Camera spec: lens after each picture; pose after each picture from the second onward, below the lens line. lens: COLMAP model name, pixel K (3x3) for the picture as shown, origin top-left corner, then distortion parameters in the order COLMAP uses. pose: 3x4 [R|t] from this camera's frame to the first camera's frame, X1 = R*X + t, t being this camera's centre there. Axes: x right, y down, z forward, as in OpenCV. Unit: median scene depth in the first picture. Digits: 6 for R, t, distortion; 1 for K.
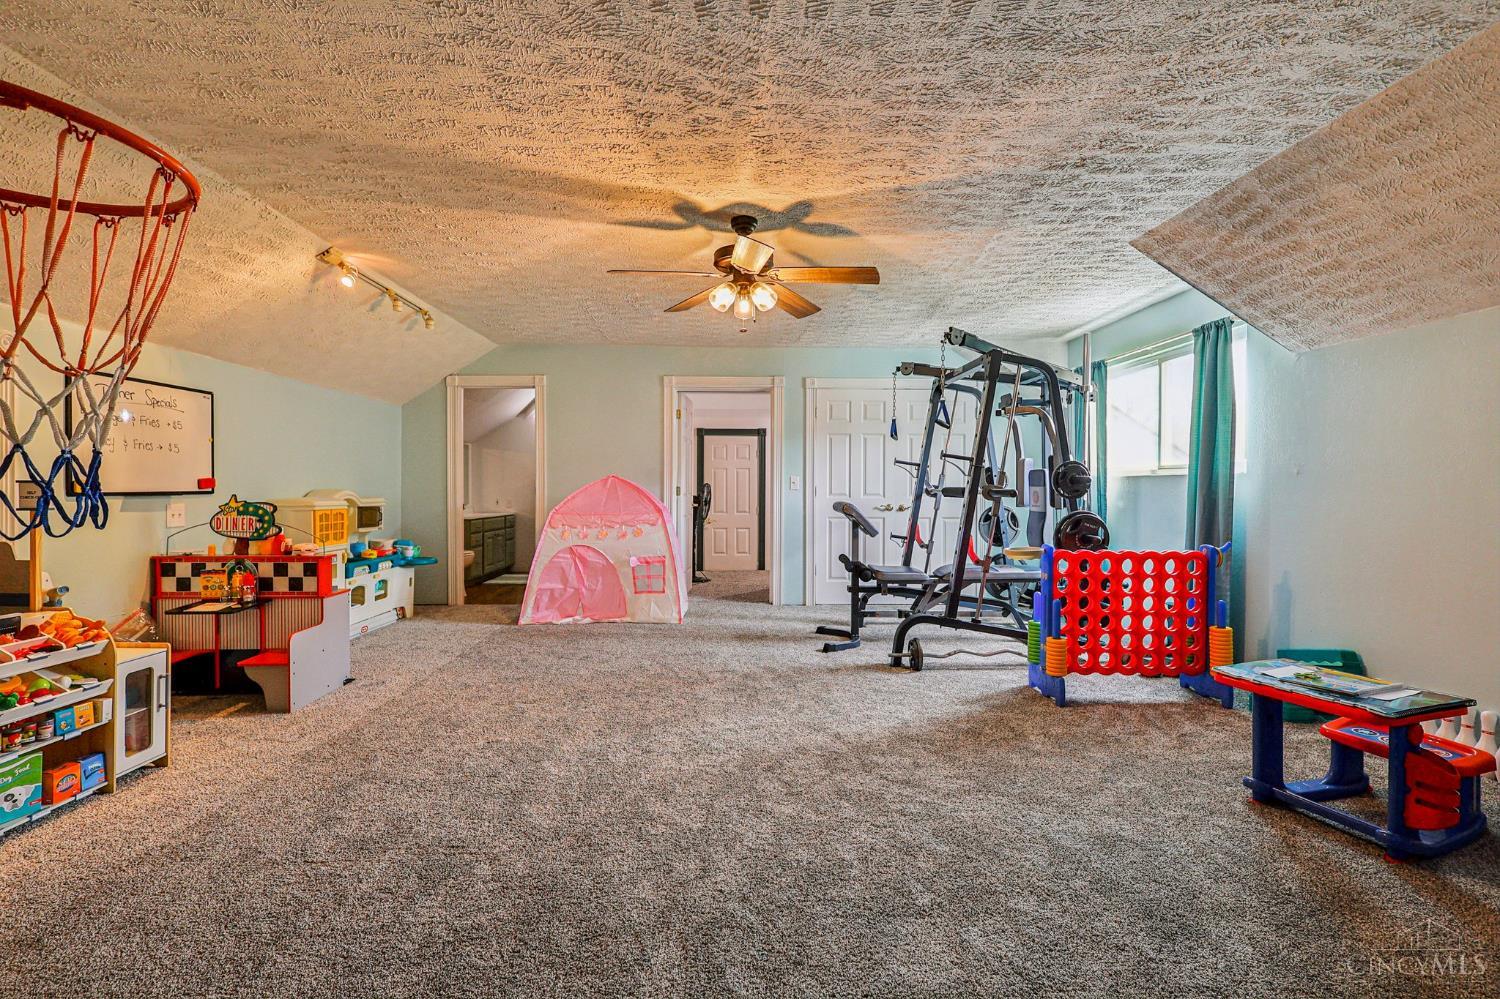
lens RADIAL K [[698.3, 0, 748.5], [0, 698.3, 494.0], [0, 0, 1]] dist [-0.000842, 0.002286]
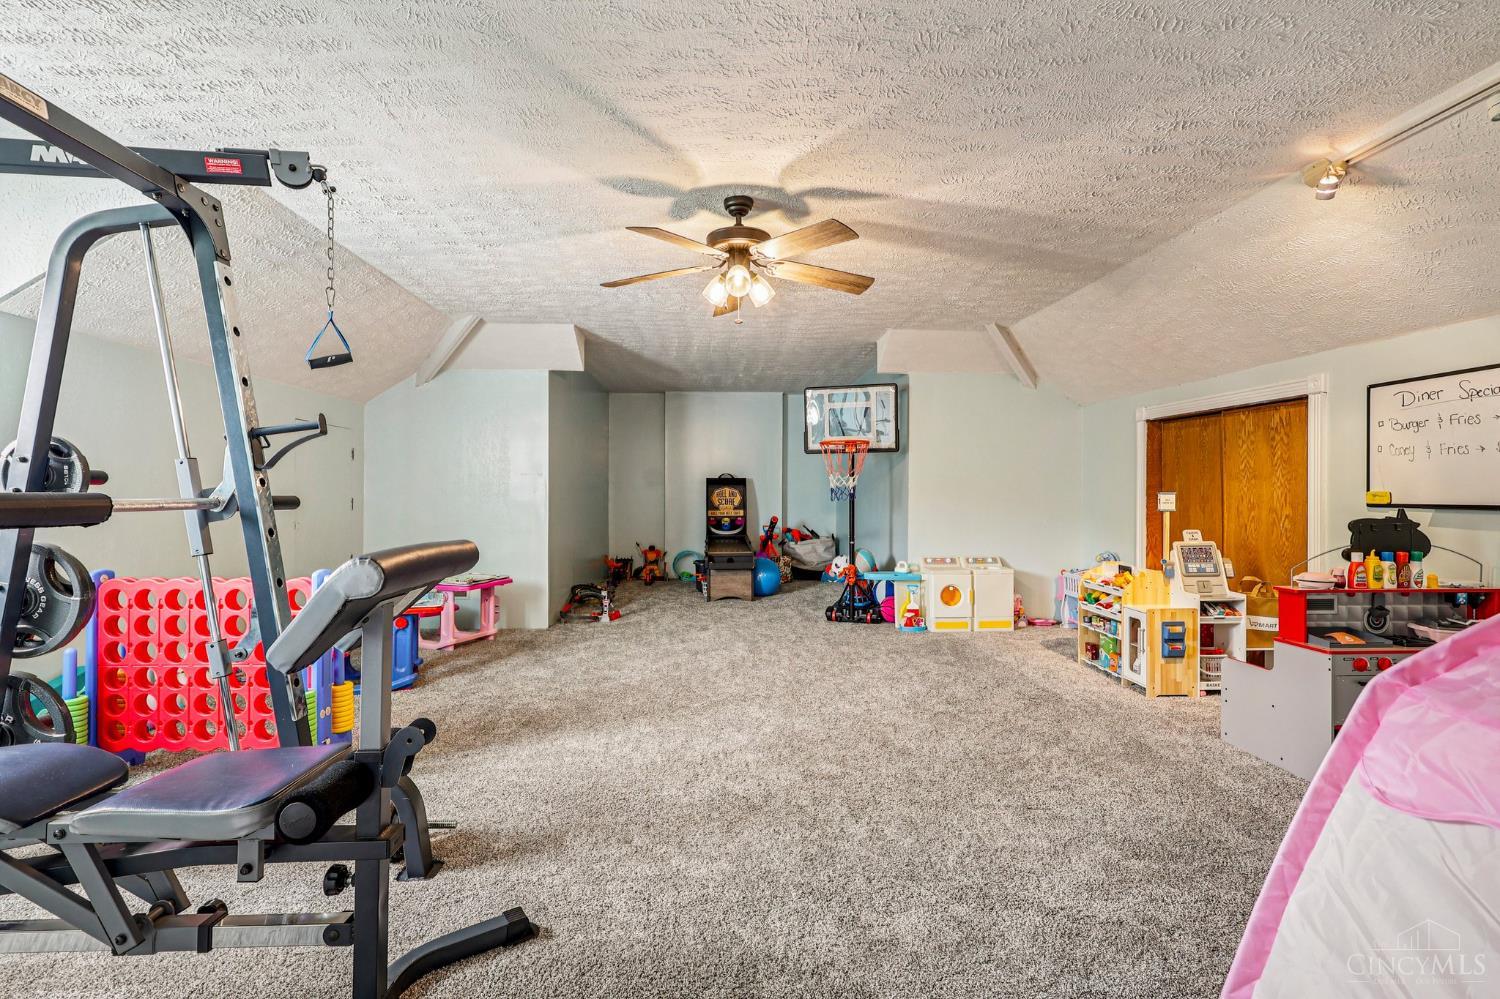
lens RADIAL K [[698.3, 0, 749.0], [0, 698.3, 497.2], [0, 0, 1]] dist [-0.000842, 0.002286]
pose [[-0.998967, -0.001247, -0.045426, 0.028611], [-0.002151, 0.999800, 0.019868, -0.037434], [0.045392, 0.019945, -0.998770, 2.533231]]
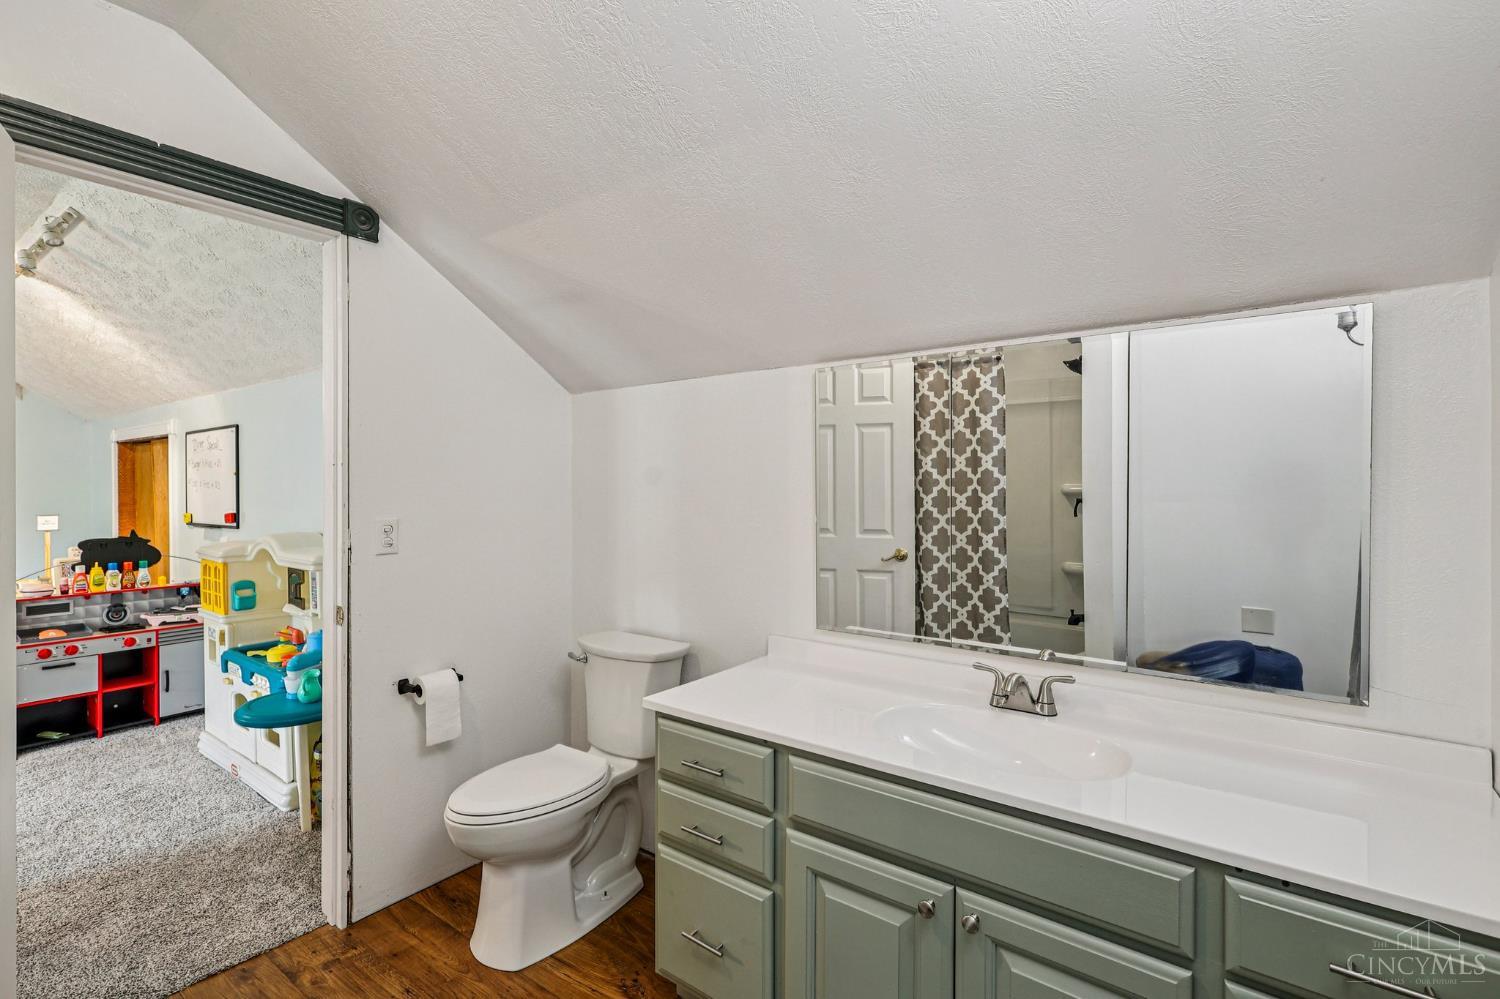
lens RADIAL K [[698.3, 0, 749.4], [0, 698.3, 493.0], [0, 0, 1]] dist [-0.000842, 0.002286]
pose [[-0.612465, 0.006451, -0.790471, -0.695488], [-0.009916, 0.999825, 0.015843, -0.116846], [0.790435, 0.017542, -0.612294, 3.448874]]
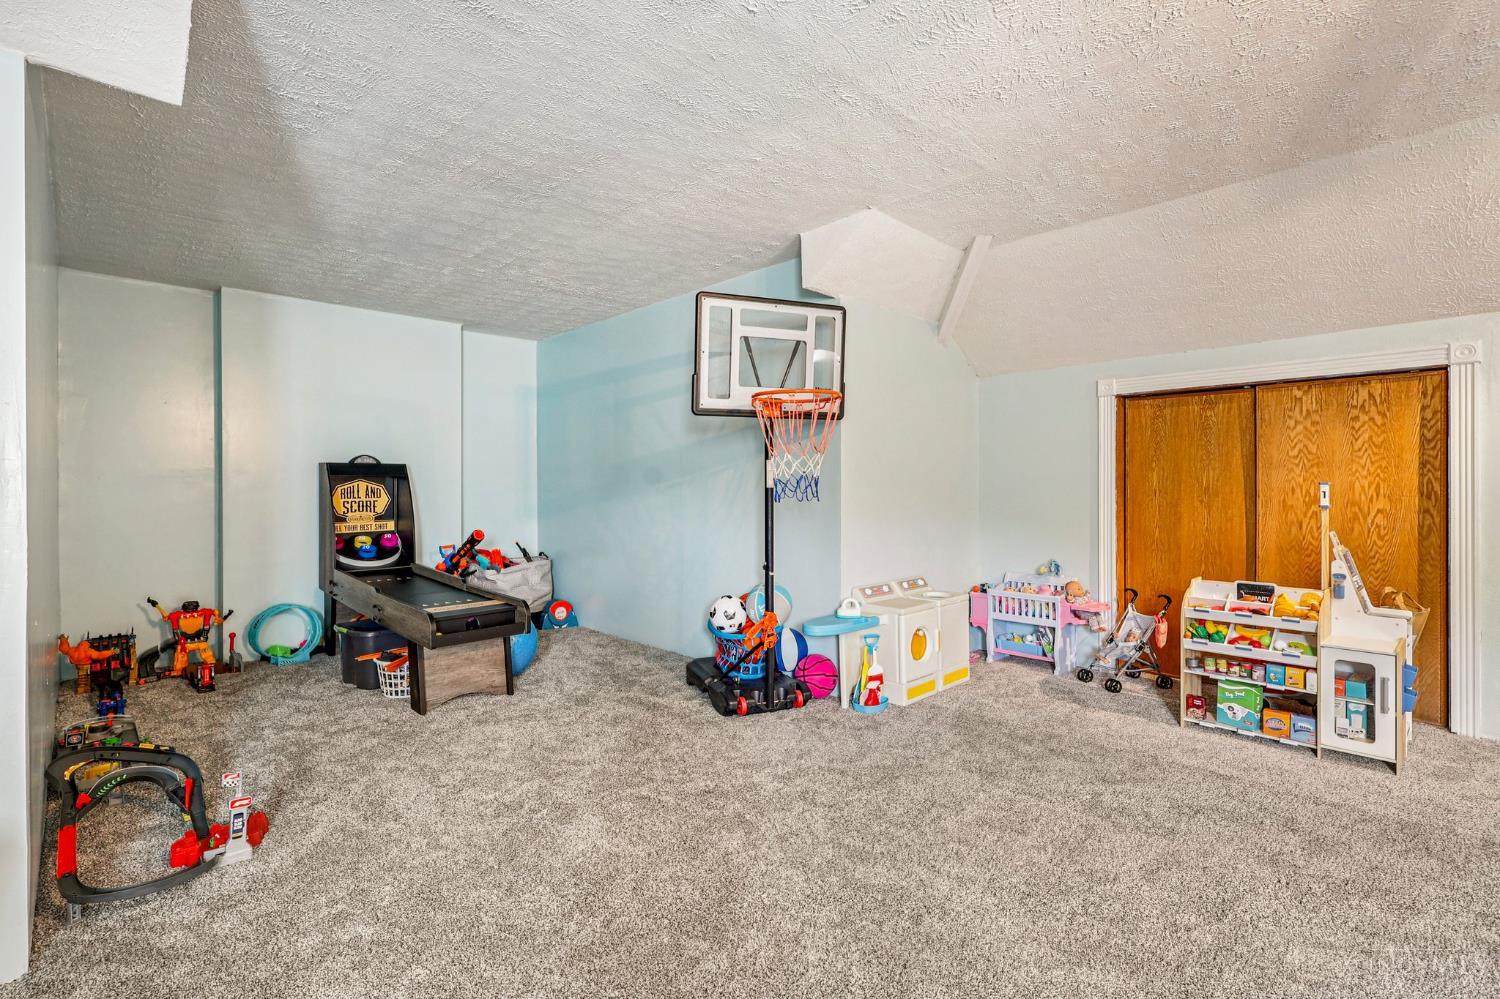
lens RADIAL K [[698.3, 0, 752.3], [0, 698.3, 487.5], [0, 0, 1]] dist [-0.000842, 0.002286]
pose [[-0.729071, 0.003788, -0.684428, 0.525037], [-0.002772, 0.999960, 0.008486, -0.017754], [0.684432, 0.008084, -0.729031, 1.175029]]
